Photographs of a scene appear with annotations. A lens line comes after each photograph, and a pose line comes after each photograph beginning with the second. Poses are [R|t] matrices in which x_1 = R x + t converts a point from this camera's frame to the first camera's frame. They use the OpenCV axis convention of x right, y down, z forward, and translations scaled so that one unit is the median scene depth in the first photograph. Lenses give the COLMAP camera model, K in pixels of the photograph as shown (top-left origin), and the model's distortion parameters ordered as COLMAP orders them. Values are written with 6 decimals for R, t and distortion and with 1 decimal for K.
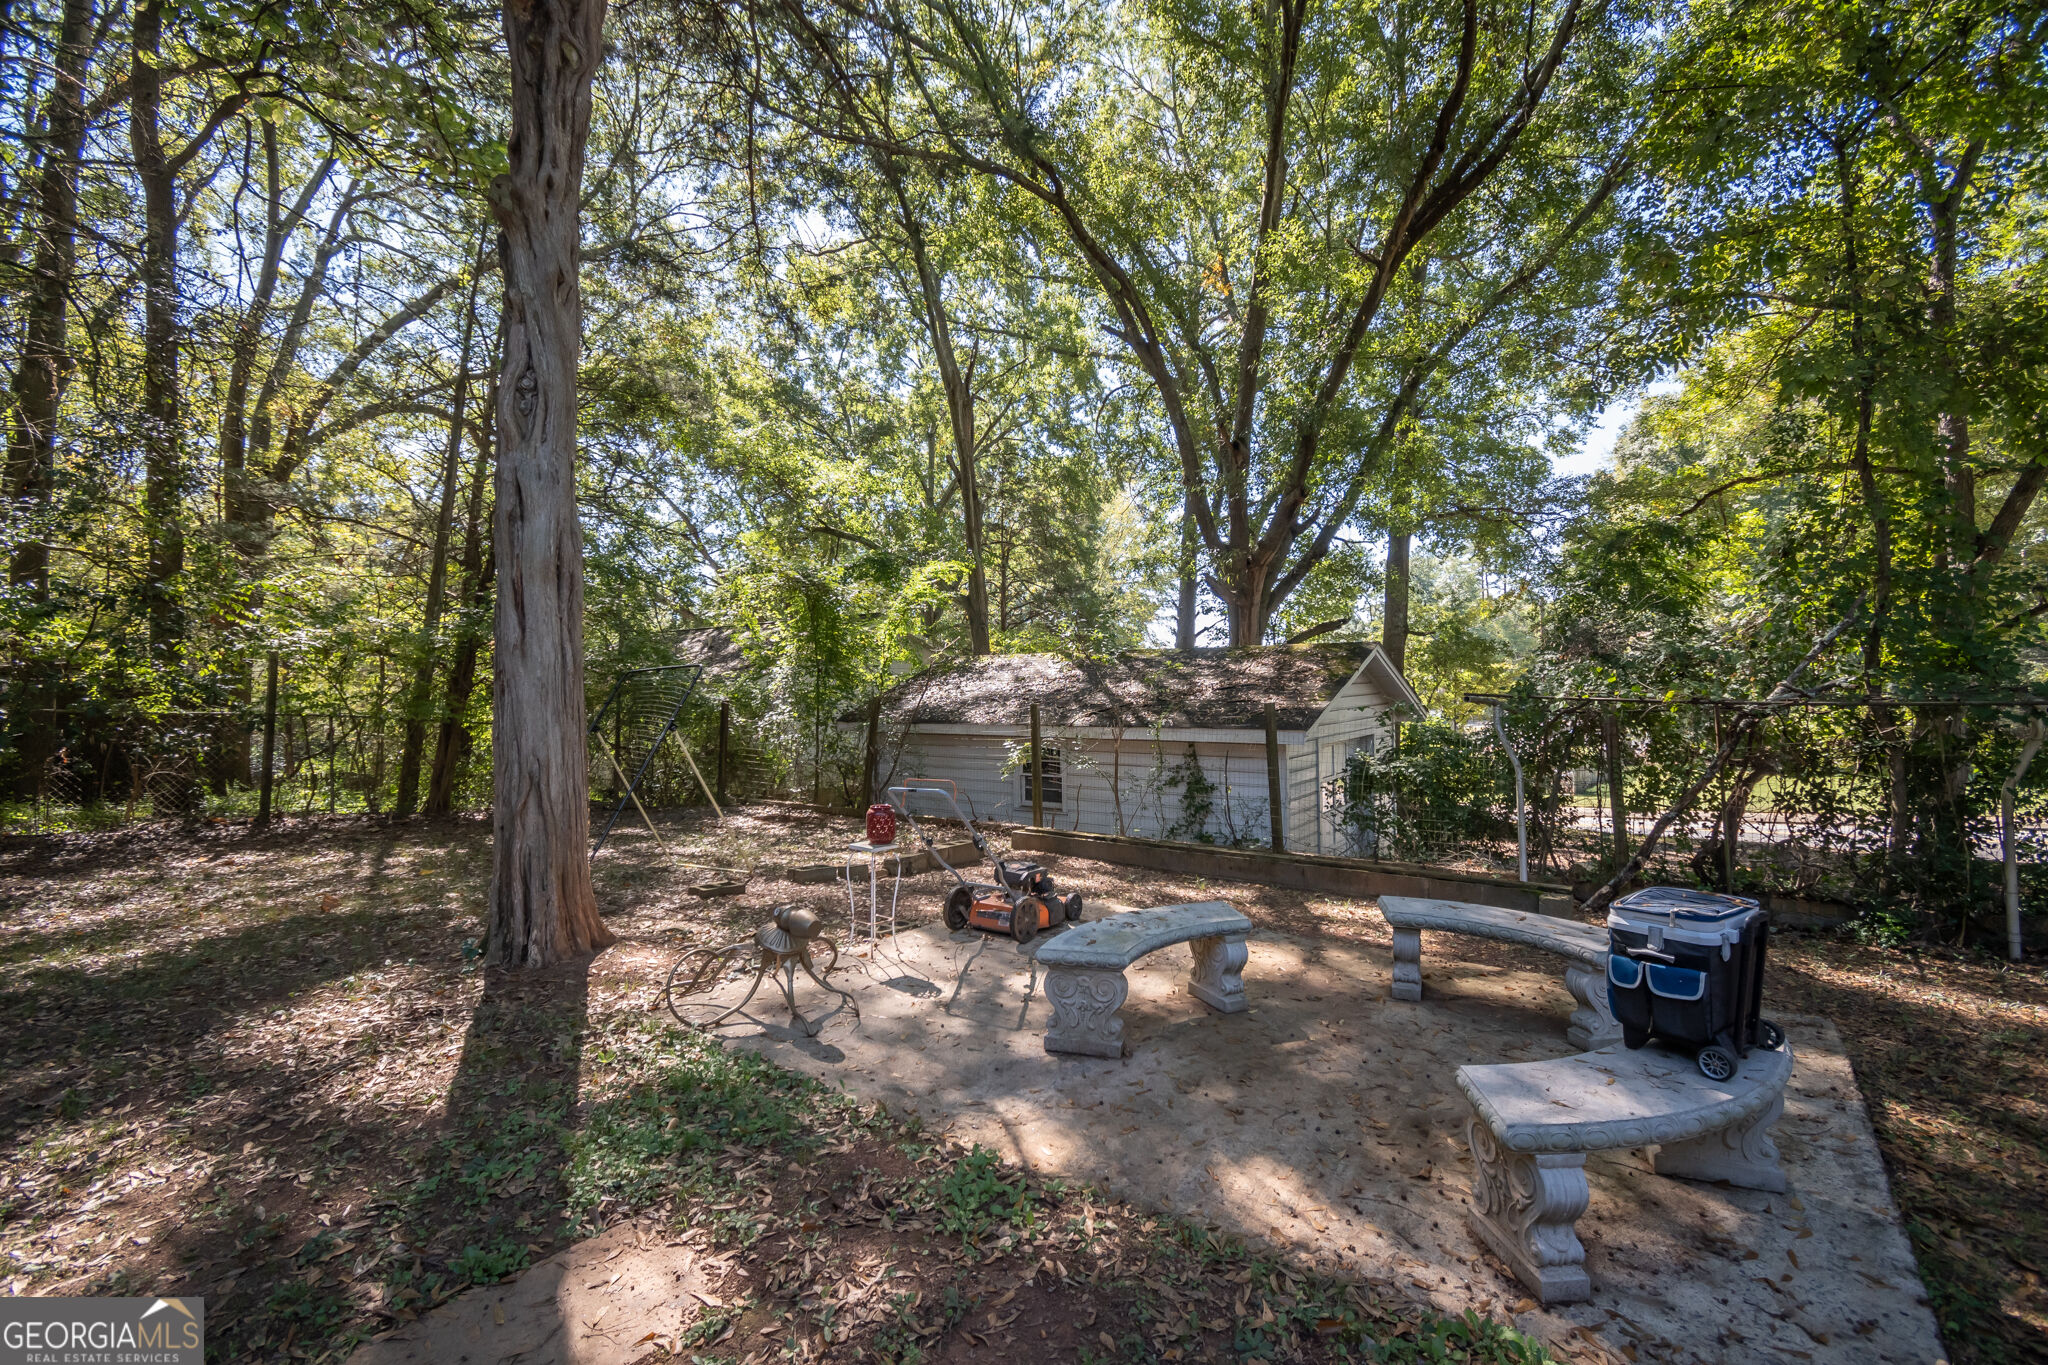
lens RADIAL K [[944.8, 0, 1024.0], [0, 944.8, 682.5], [0, 0, 1]] dist [0.005335, -0.000729]
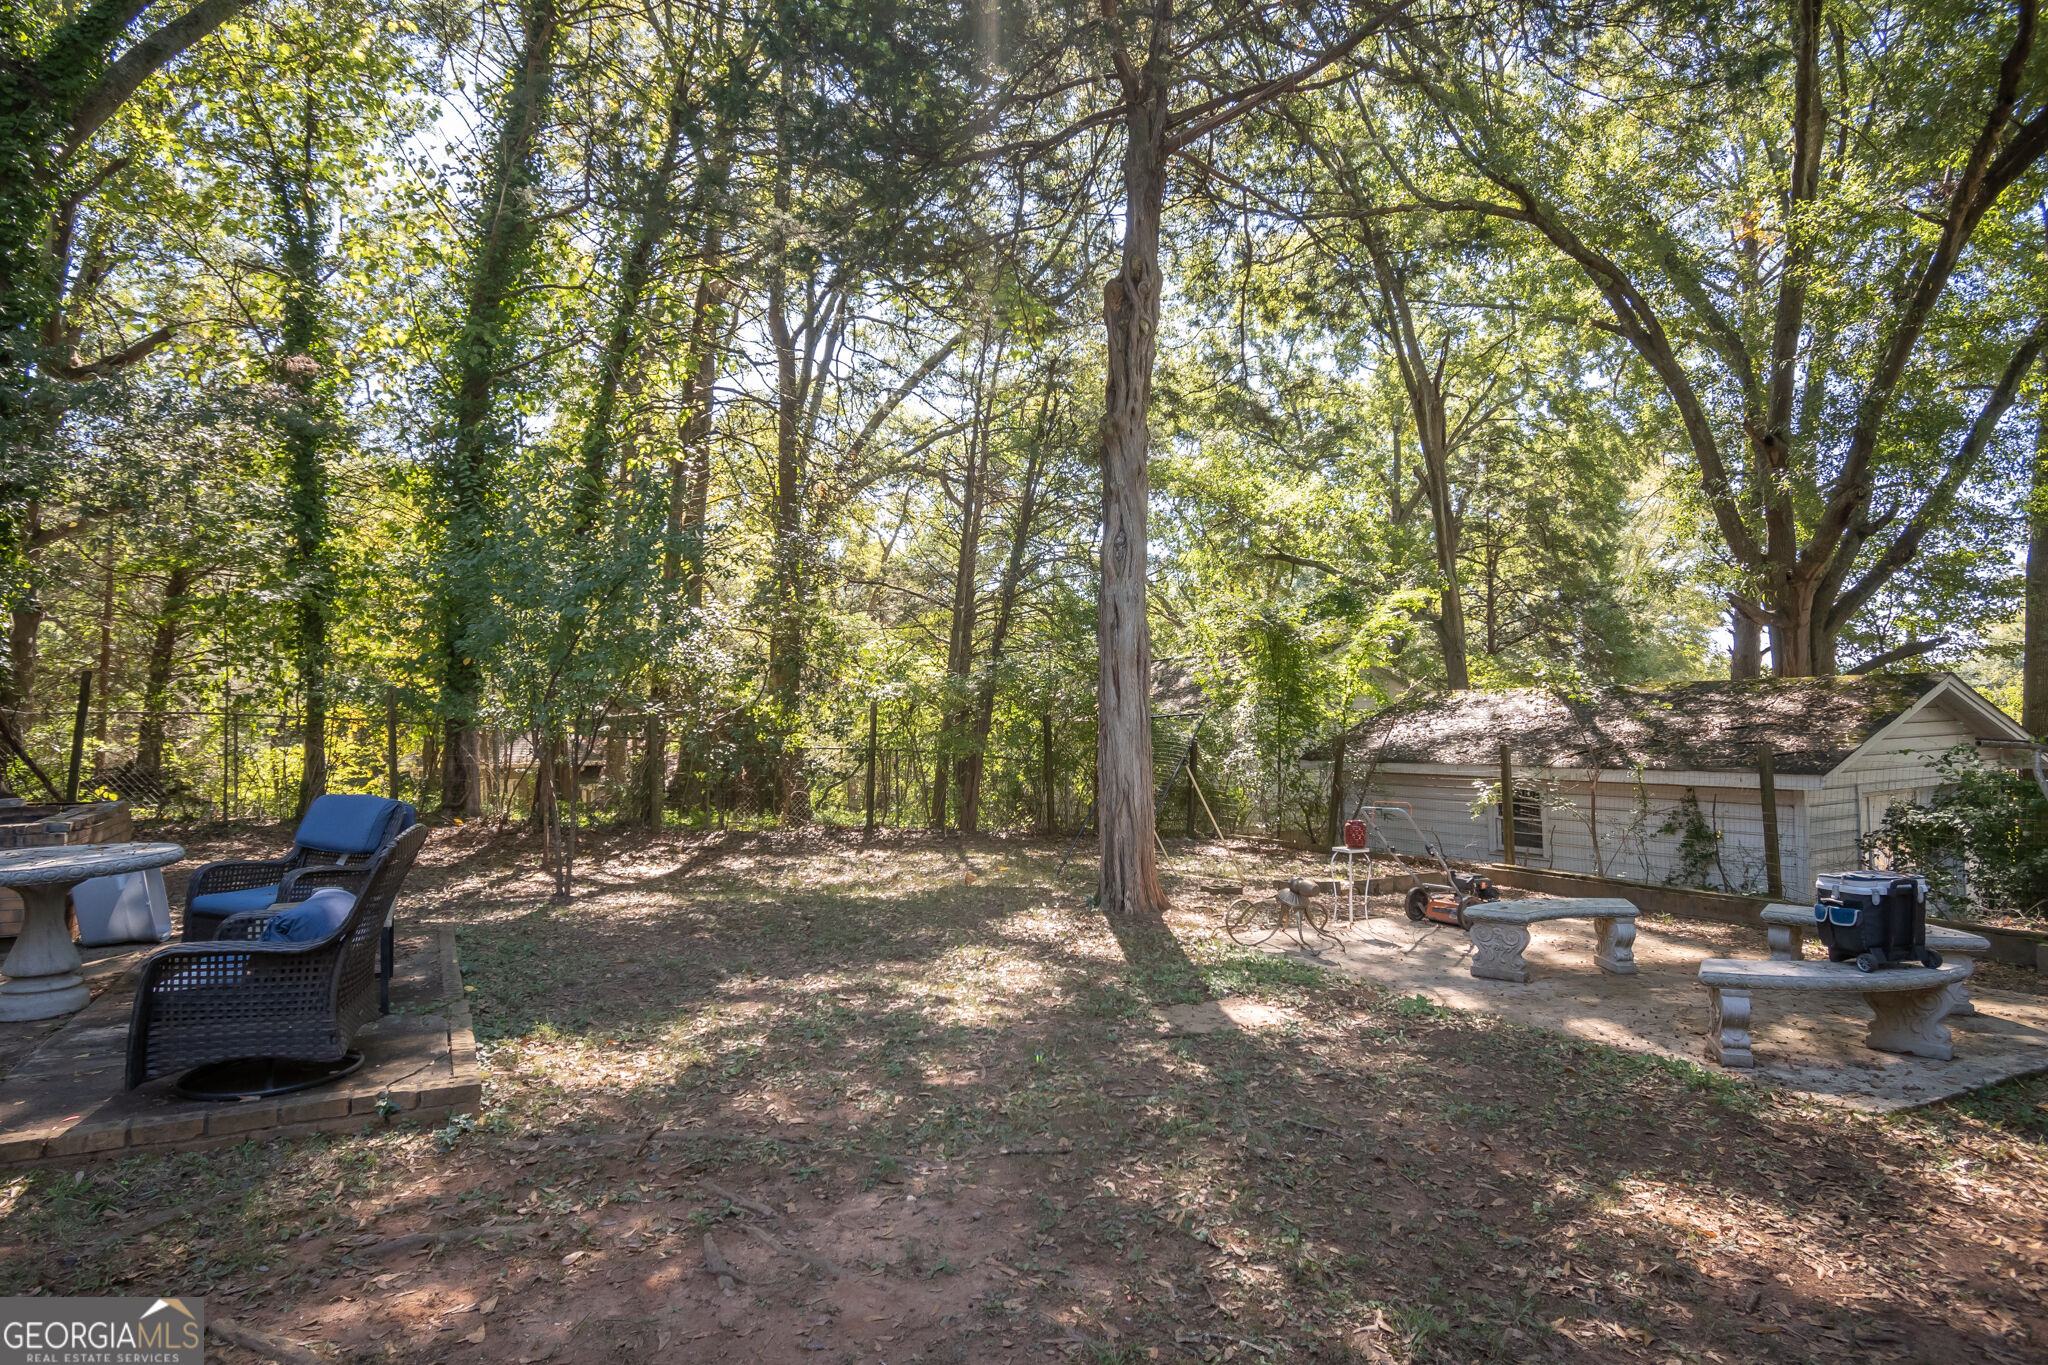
lens RADIAL K [[1177.7, 0, 1020.6], [0, 1177.7, 691.2], [0, 0, 1]] dist [0.000634, -0.001249]
pose [[0.916698, -0.011896, -0.399402, 0.029445], [0.004883, 0.999816, -0.018573, -0.009508], [0.399550, 0.015076, 0.916588, -0.258042]]
